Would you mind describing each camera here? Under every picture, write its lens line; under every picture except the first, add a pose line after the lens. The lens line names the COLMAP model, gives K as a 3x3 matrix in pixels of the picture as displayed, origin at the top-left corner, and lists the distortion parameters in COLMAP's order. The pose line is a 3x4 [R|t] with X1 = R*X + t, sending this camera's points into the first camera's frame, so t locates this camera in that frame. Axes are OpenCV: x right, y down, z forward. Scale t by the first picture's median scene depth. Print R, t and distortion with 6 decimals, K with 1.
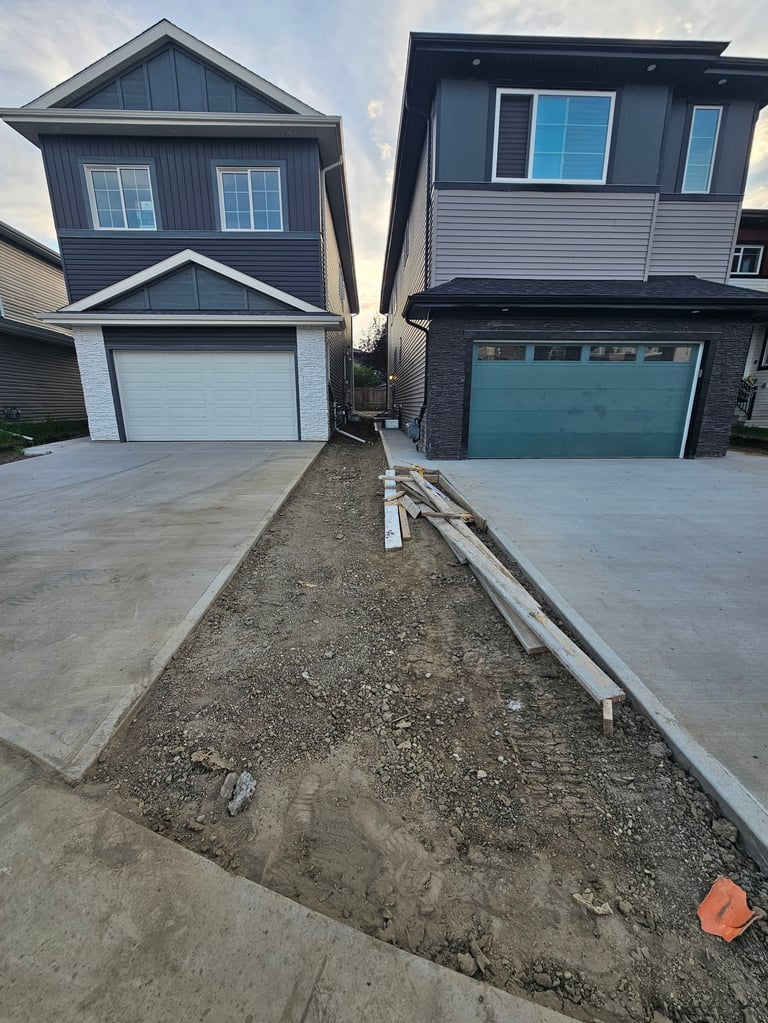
lens RADIAL K [[411.3, 0, 373.9], [0, 411.3, 514.2], [0, 0, 1]] dist [-0.000913, -0.000585]
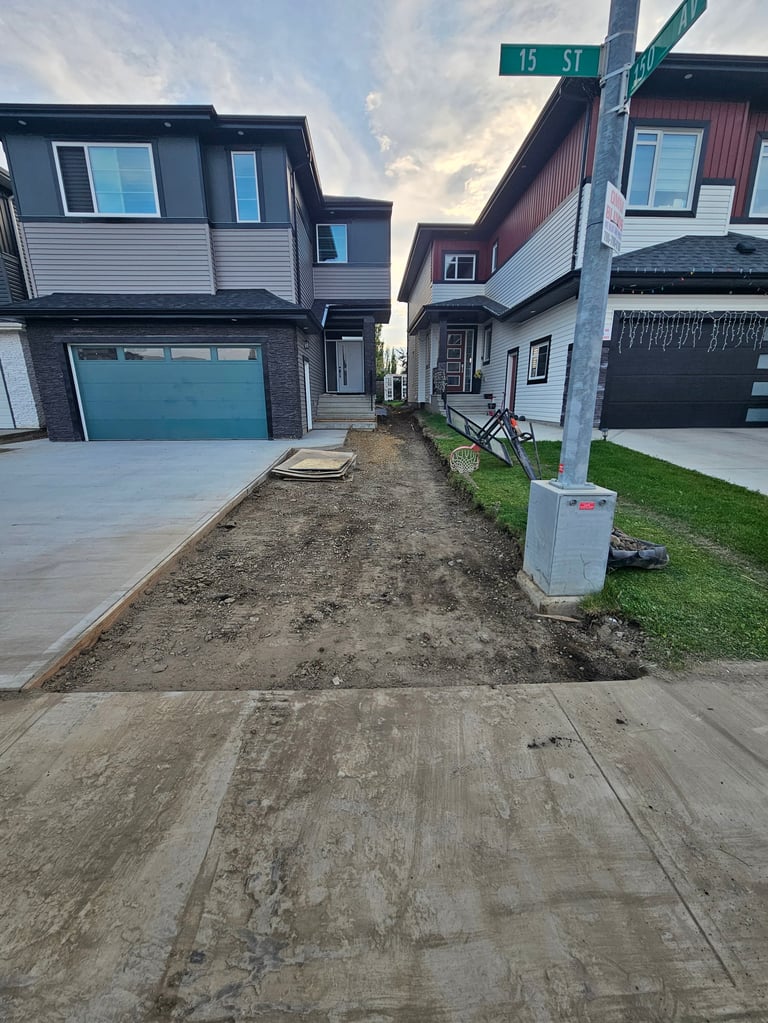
lens RADIAL K [[411.3, 0, 395.9], [0, 411.3, 508.3], [0, 0, 1]] dist [-0.000913, -0.000585]
pose [[0.999995, -0.003134, -0.000935, 1.164455], [0.003139, 0.999978, 0.005798, 0.060812], [0.000917, -0.005801, 0.999983, -0.217100]]
